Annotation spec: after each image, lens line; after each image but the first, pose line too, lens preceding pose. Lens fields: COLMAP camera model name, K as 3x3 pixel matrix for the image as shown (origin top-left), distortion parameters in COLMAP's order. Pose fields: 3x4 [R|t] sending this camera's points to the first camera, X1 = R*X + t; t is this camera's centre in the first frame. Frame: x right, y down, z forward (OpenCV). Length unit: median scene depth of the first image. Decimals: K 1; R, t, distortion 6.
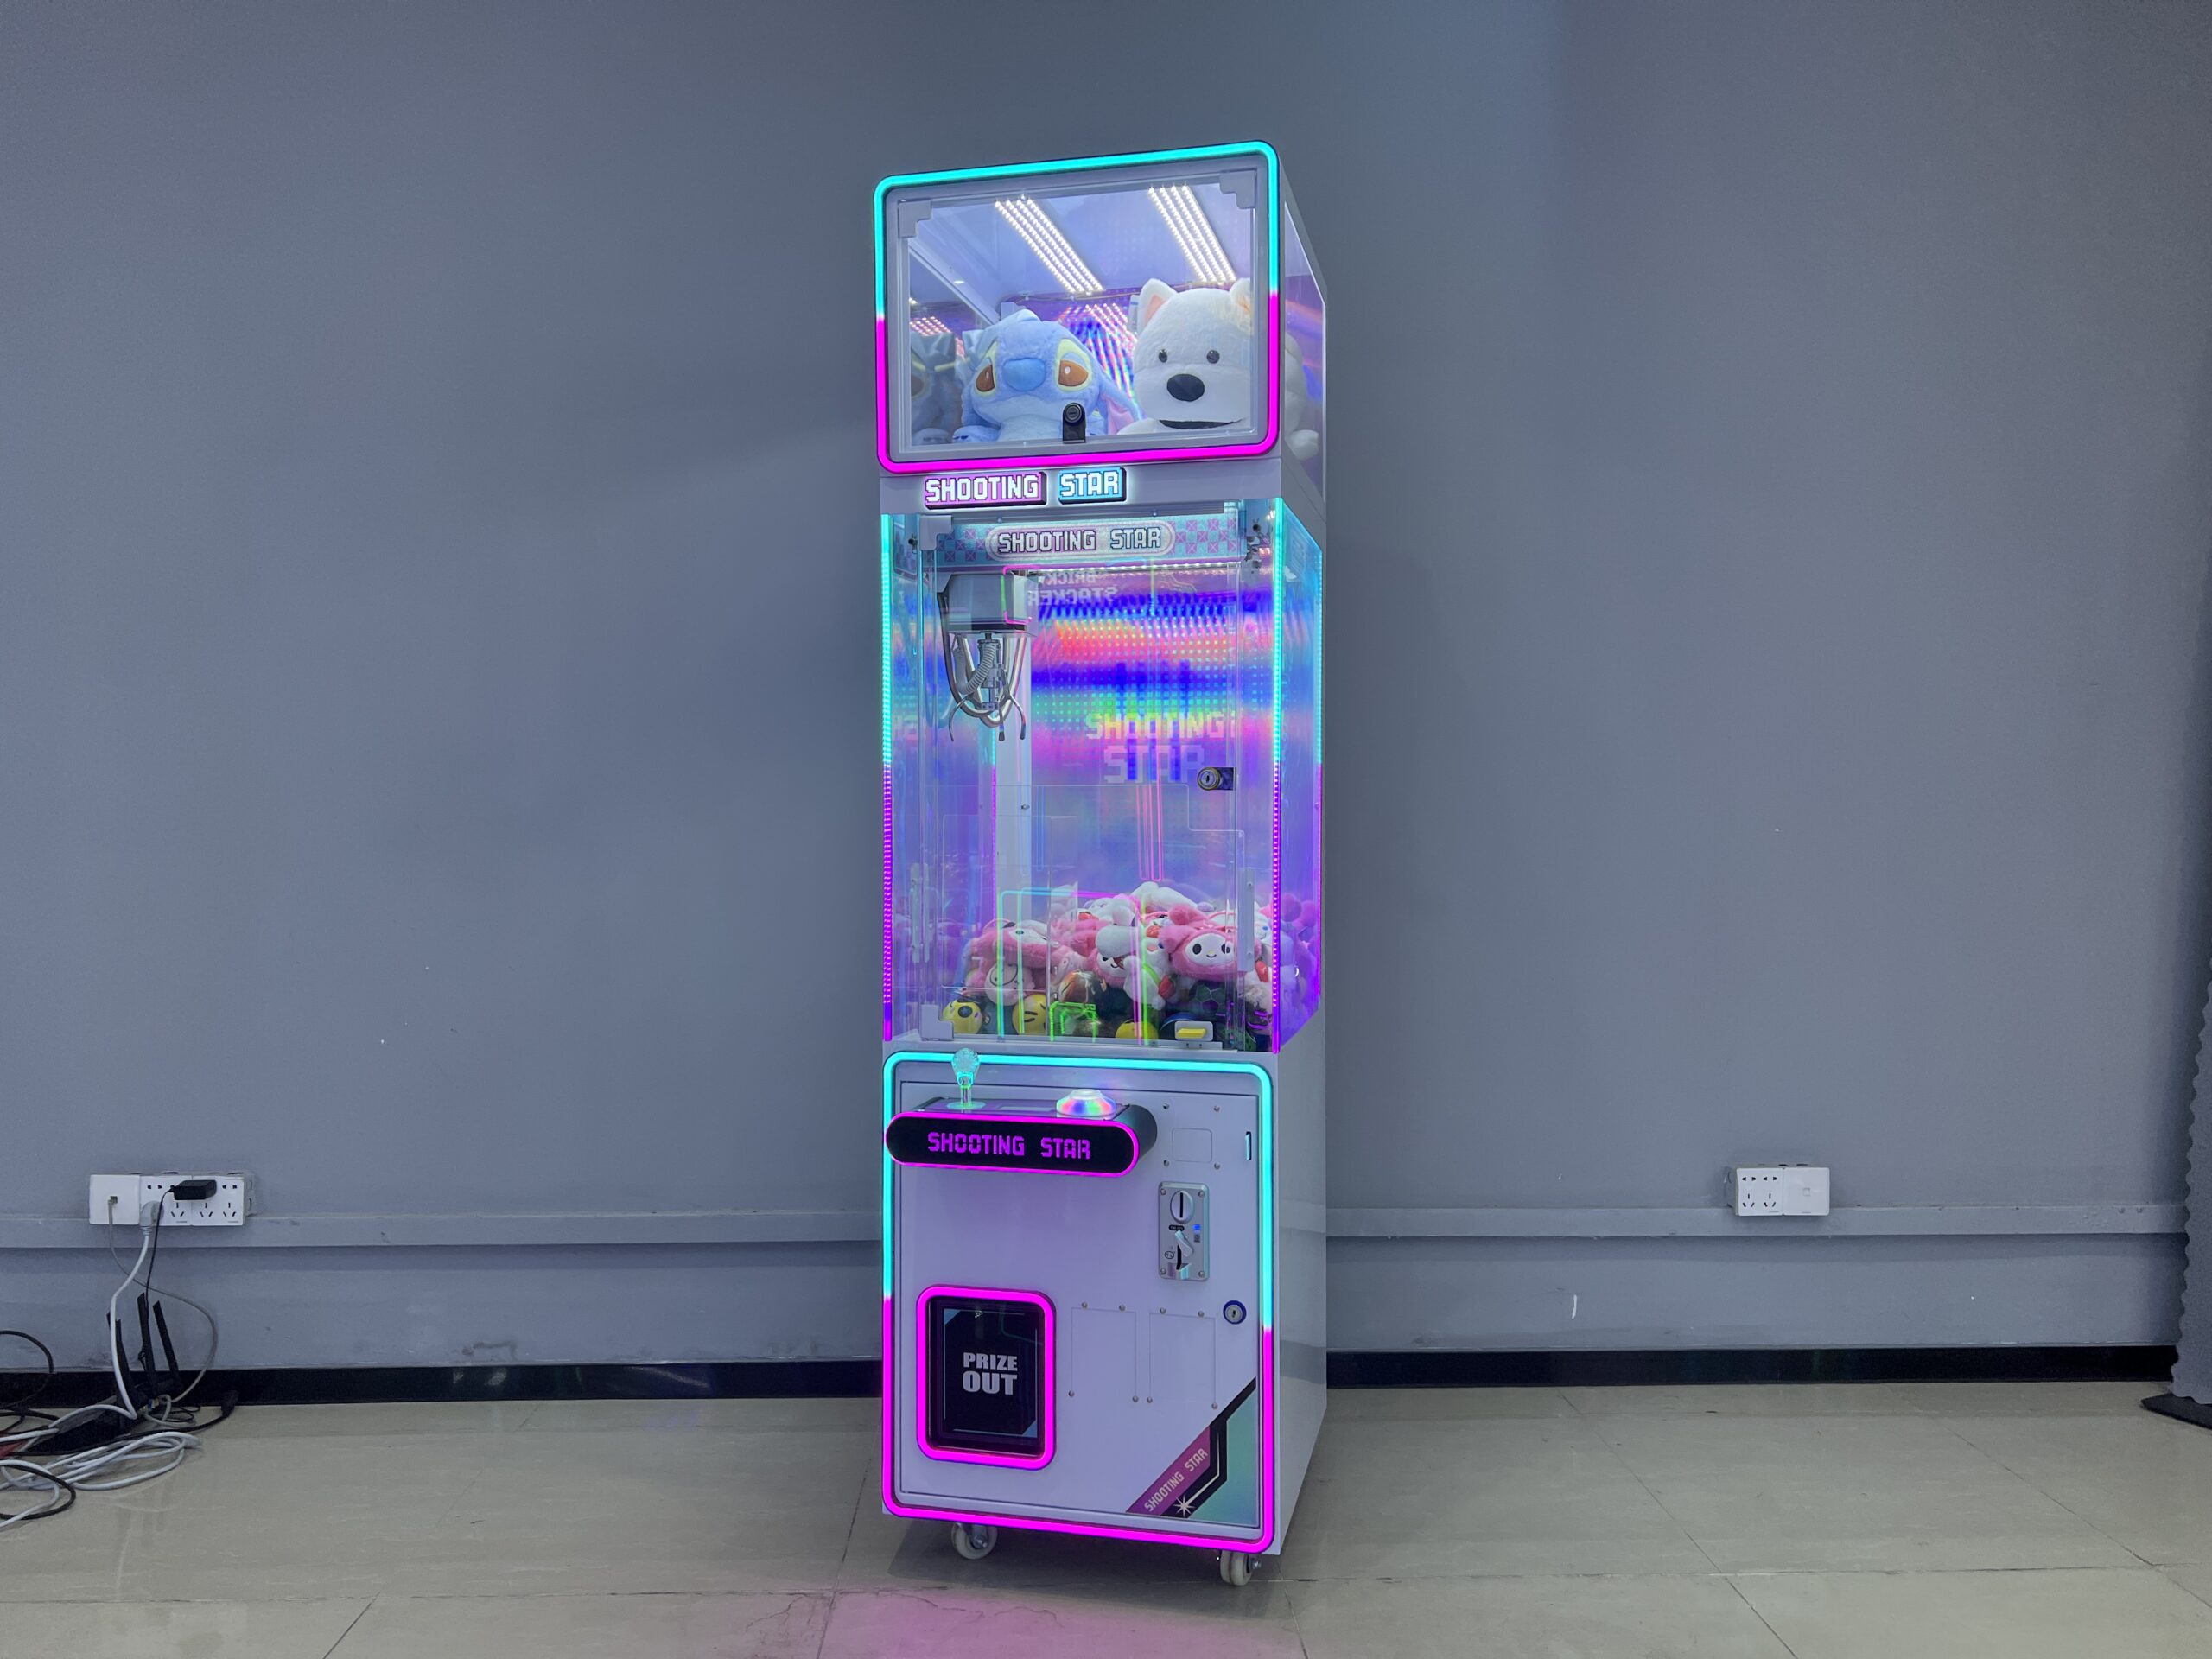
lens RADIAL K [[1686.8, 0, 1101.0], [0, 1686.8, 838.9], [0, 0, 1]] dist [0.055230, -0.068397]
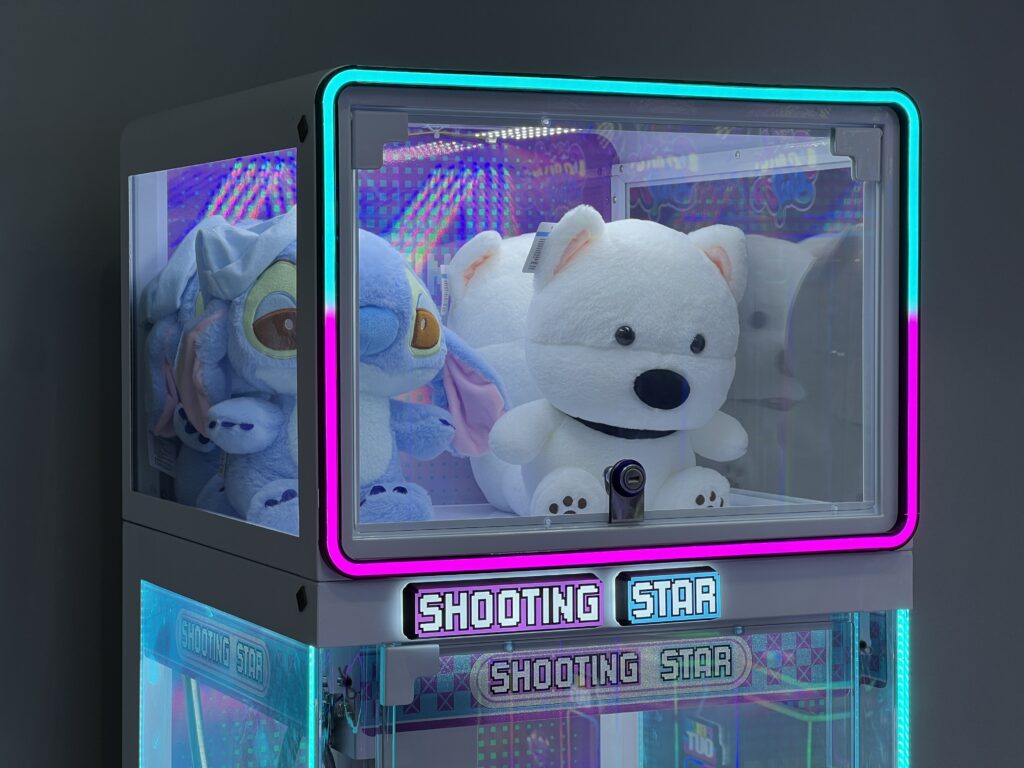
lens RADIAL K [[2298.8, 0, 512.2], [0, 2298.8, 378.6], [0, 0, 1]] dist [0.157384, 0.000000]
pose [[0.777686, -0.019293, 0.628357, -0.578136], [0.014769, 0.999814, 0.012420, -0.298339], [-0.628479, -0.000379, 0.777826, 0.372756]]
